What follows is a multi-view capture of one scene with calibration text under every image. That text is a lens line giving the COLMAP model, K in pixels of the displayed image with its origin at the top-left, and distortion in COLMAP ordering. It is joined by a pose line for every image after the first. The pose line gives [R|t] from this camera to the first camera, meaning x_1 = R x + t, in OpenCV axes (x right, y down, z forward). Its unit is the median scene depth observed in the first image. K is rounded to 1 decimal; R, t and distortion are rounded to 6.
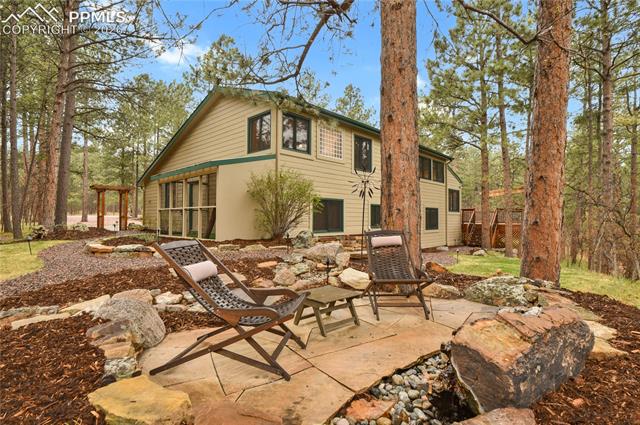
lens RADIAL K [[314.8, 0, 324.7], [0, 314.8, 214.0], [0, 0, 1]] dist [-0.023858, -0.007397]
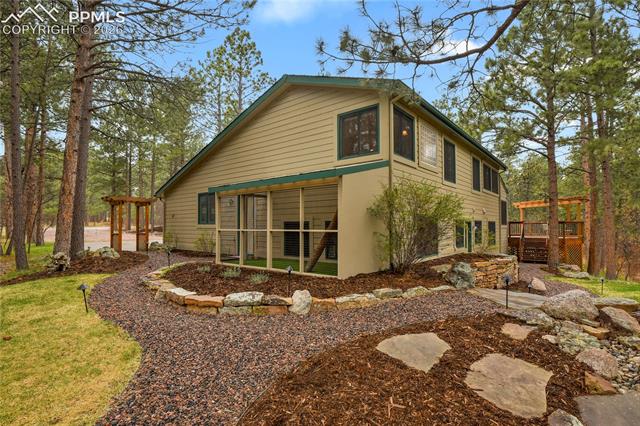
lens RADIAL K [[311.7, 0, 319.8], [0, 311.7, 222.3], [0, 0, 1]] dist [-0.022338, -0.000082]
pose [[0.998265, -0.003675, 0.058772, -0.302035], [0.003448, 0.999986, 0.003960, -0.033379], [-0.058786, -0.003751, 0.998264, 0.194590]]
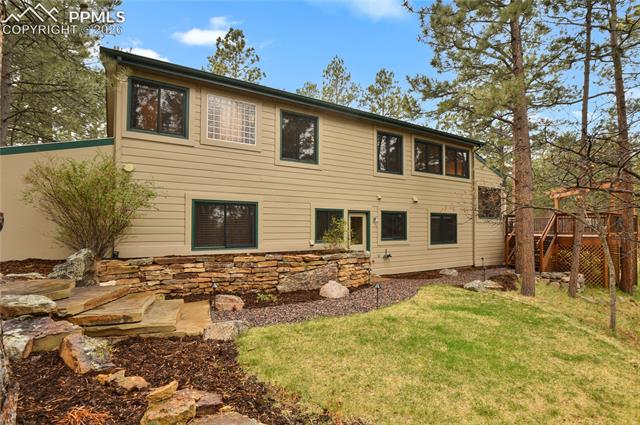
lens RADIAL K [[311.7, 0, 319.8], [0, 311.7, 221.8], [0, 0, 1]] dist [-0.022338, -0.000082]
pose [[0.966715, -0.017297, -0.255271, 0.372866], [0.013660, 0.999778, -0.016016, 0.010827], [0.255492, 0.011996, 0.966737, 0.371781]]
